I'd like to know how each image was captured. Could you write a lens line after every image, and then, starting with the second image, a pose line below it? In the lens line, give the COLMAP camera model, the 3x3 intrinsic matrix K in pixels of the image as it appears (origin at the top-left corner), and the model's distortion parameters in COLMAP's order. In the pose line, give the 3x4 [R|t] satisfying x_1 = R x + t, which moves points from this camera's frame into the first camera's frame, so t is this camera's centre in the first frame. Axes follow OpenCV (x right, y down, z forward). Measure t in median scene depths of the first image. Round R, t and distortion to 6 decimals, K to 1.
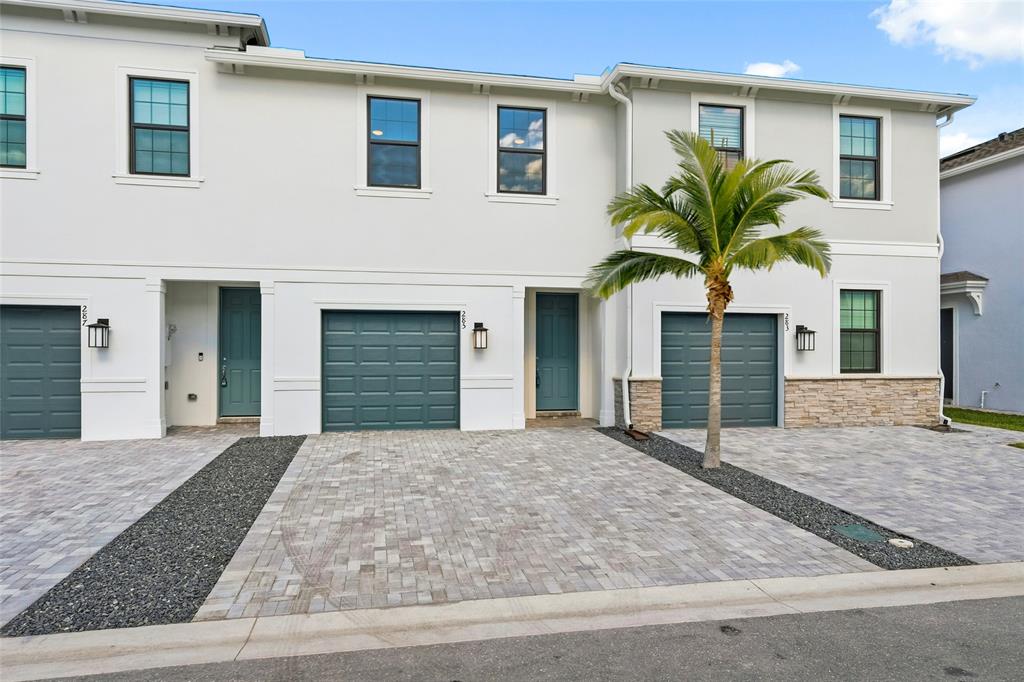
lens RADIAL K [[670.8, 0, 511.8], [0, 670.8, 335.9], [0, 0, 1]] dist [0.025431, -0.005097]
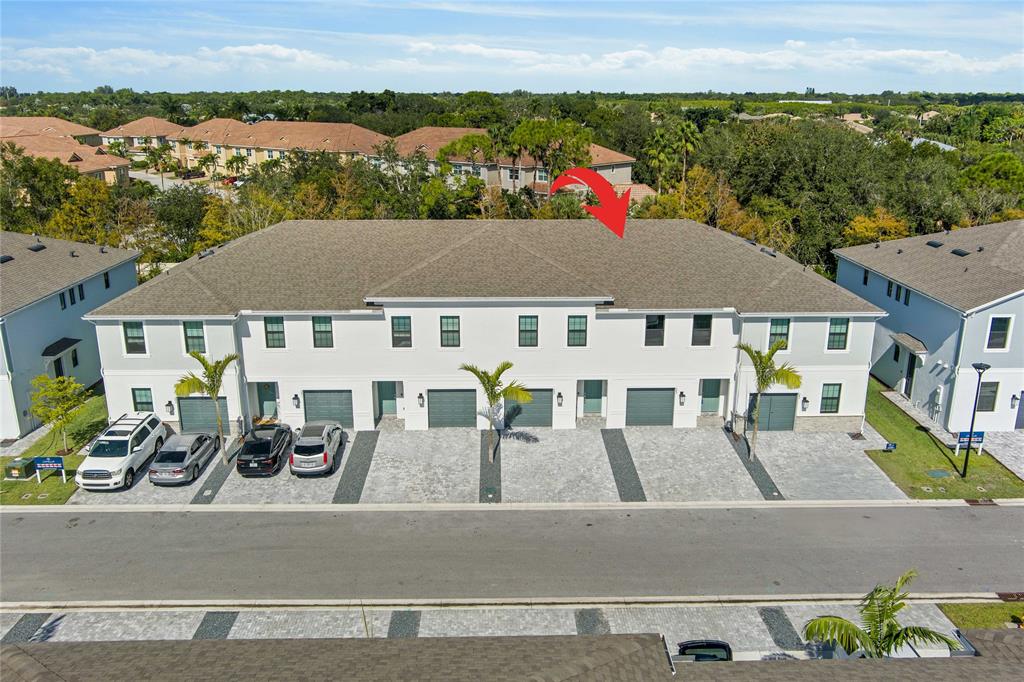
lens RADIAL K [[813.4, 0, 514.1], [0, 813.4, 339.9], [0, 0, 1]] dist [0.001752, 0.005910]
pose [[0.982731, 0.048445, -0.178588, -0.147587], [0.007187, 0.954400, 0.298445, -1.290751], [0.184902, -0.294574, 0.937570, -2.320727]]
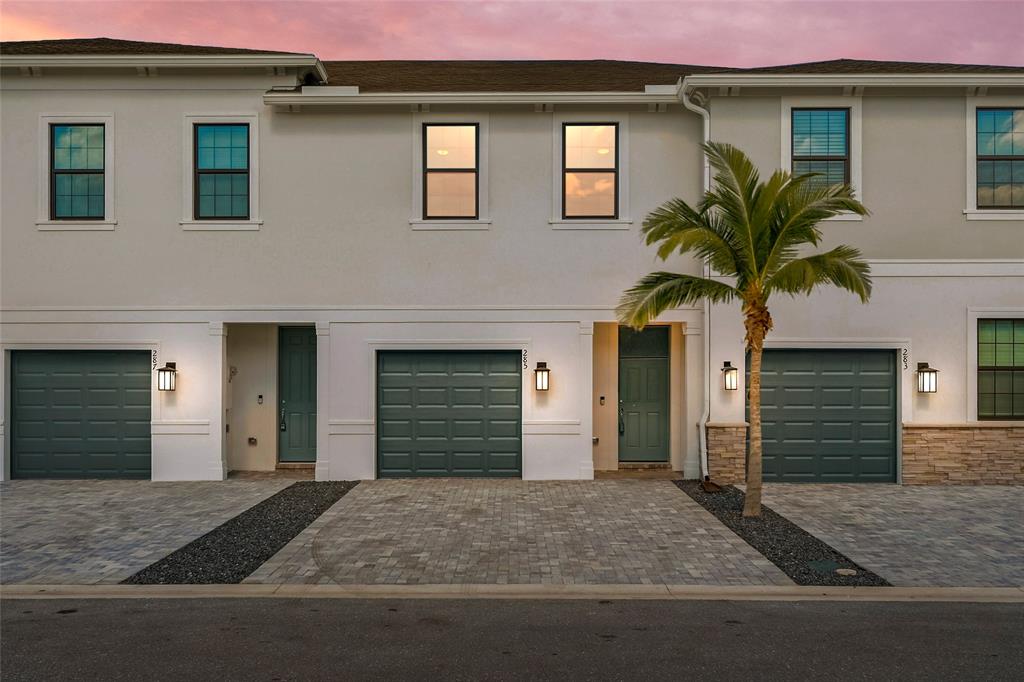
lens RADIAL K [[1004.2, 0, 510.8], [0, 1004.2, 345.0], [0, 0, 1]] dist [0.045960, 0.000000]
pose [[0.979245, -0.010485, -0.202410, 0.194267], [0.005828, 0.999705, -0.023590, -0.011681], [0.202598, 0.021921, 0.979017, -0.363818]]
